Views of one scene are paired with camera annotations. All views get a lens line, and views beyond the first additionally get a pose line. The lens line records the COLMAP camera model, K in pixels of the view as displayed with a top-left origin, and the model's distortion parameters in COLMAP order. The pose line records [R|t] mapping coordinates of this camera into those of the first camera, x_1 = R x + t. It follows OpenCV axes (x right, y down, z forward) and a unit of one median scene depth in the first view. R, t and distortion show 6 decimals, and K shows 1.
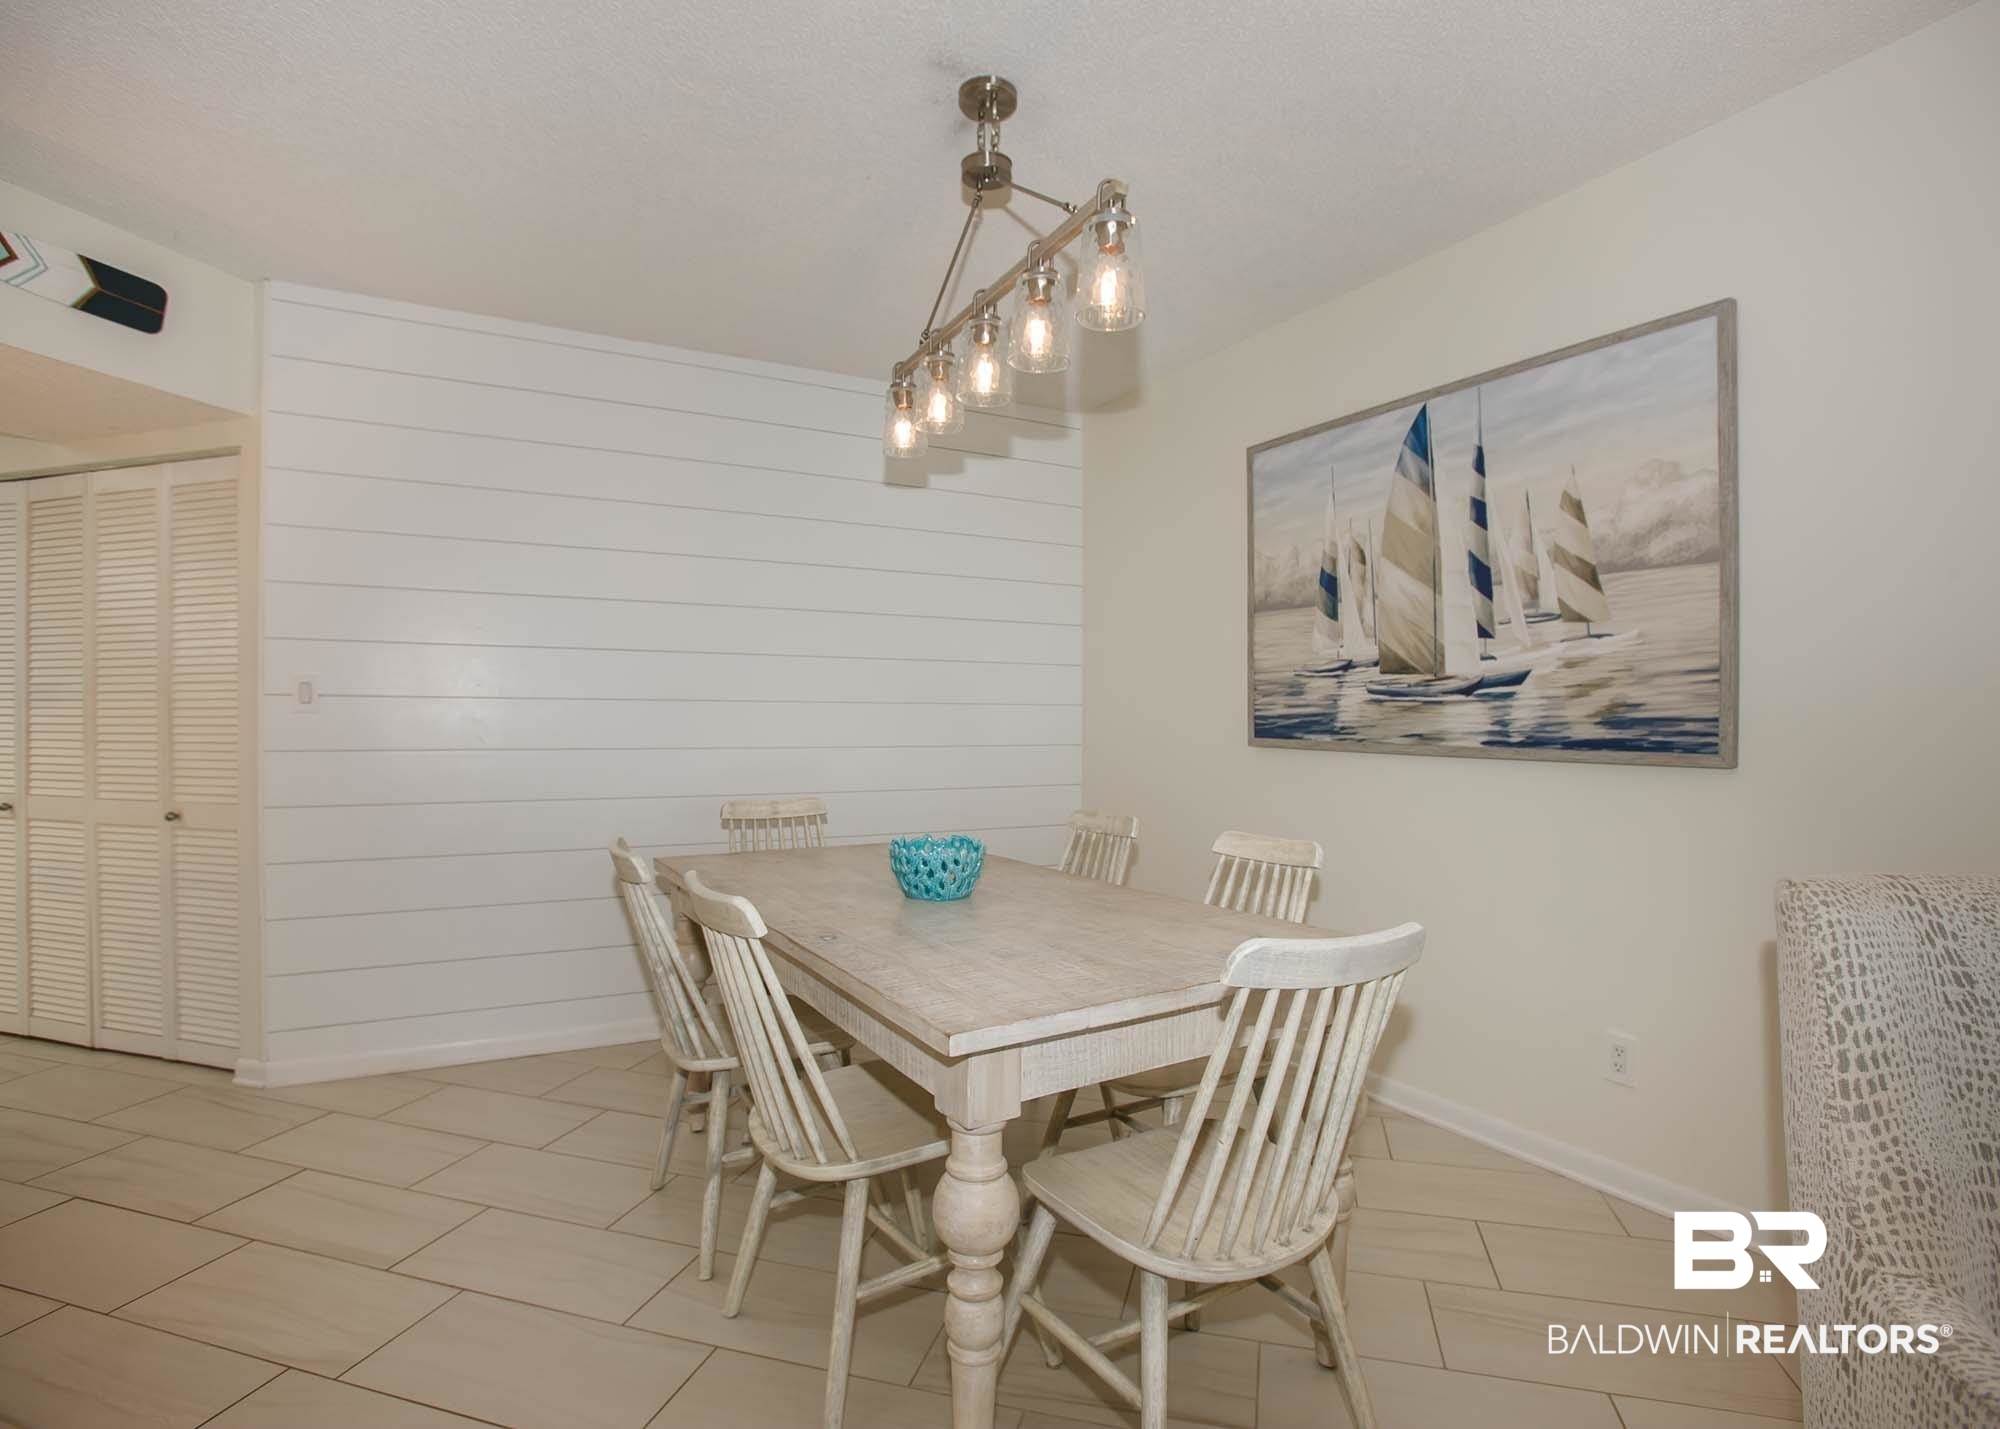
lens RADIAL K [[1004.0, 0, 1004.8], [0, 1004.0, 693.7], [0, 0, 1]] dist [-0.060312, 0.023980]
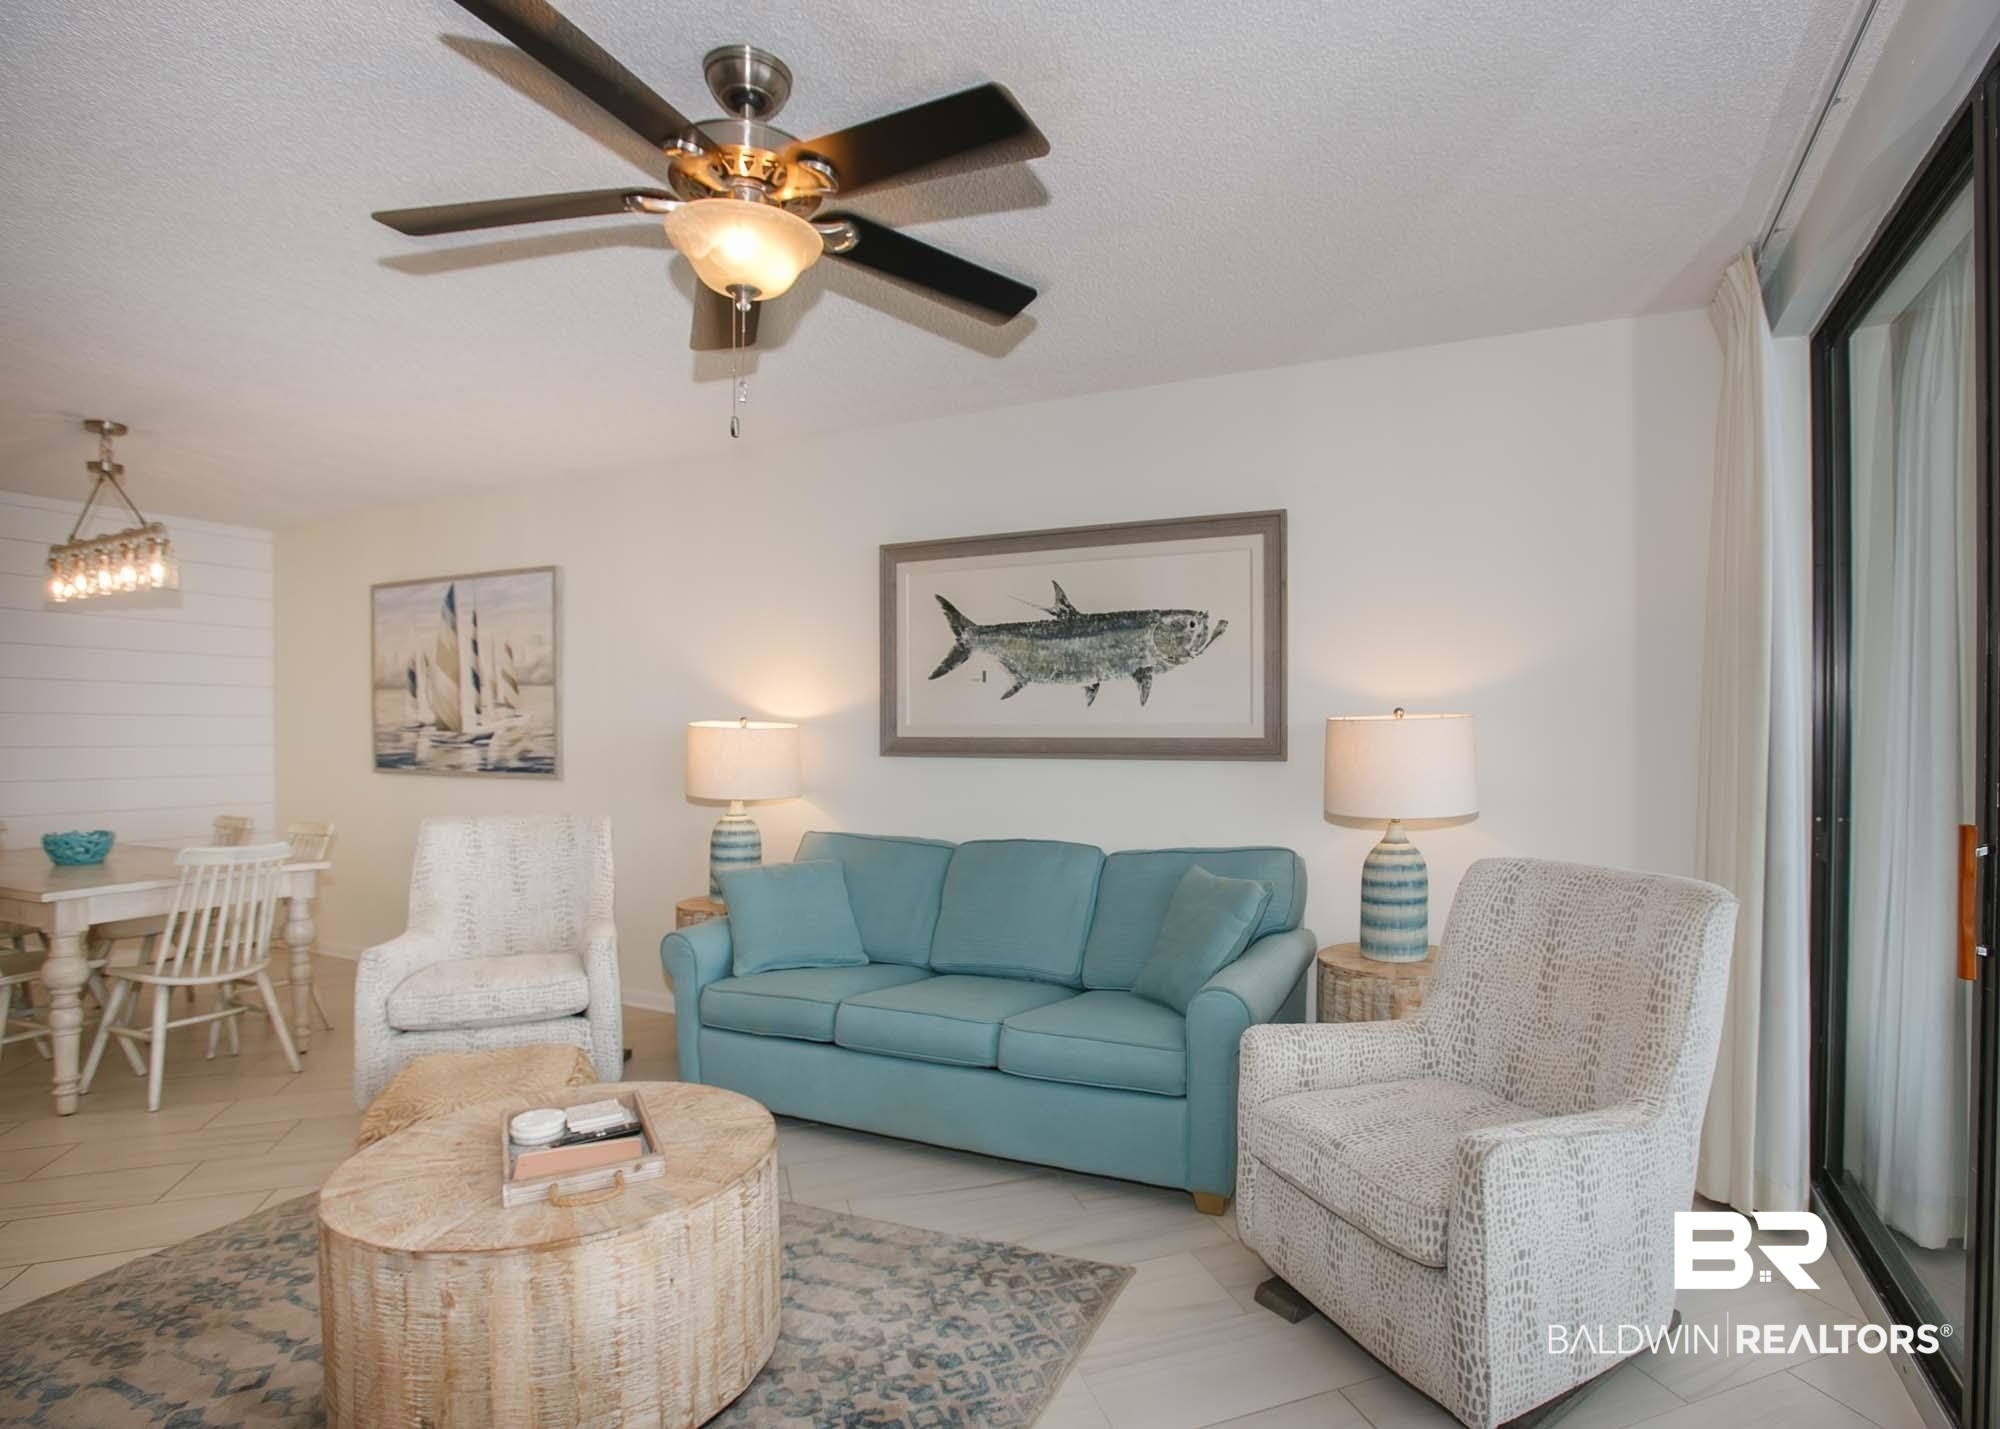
lens RADIAL K [[1027.0, 0, 1092.5], [0, 1027.0, 739.2], [0, 0, 1]] dist [-0.081118, 0.031072]
pose [[0.809930, -0.007508, 0.586478, 0.304478], [-0.008861, 0.999647, 0.025034, -0.063741], [-0.586459, -0.025473, 0.809578, -1.181819]]
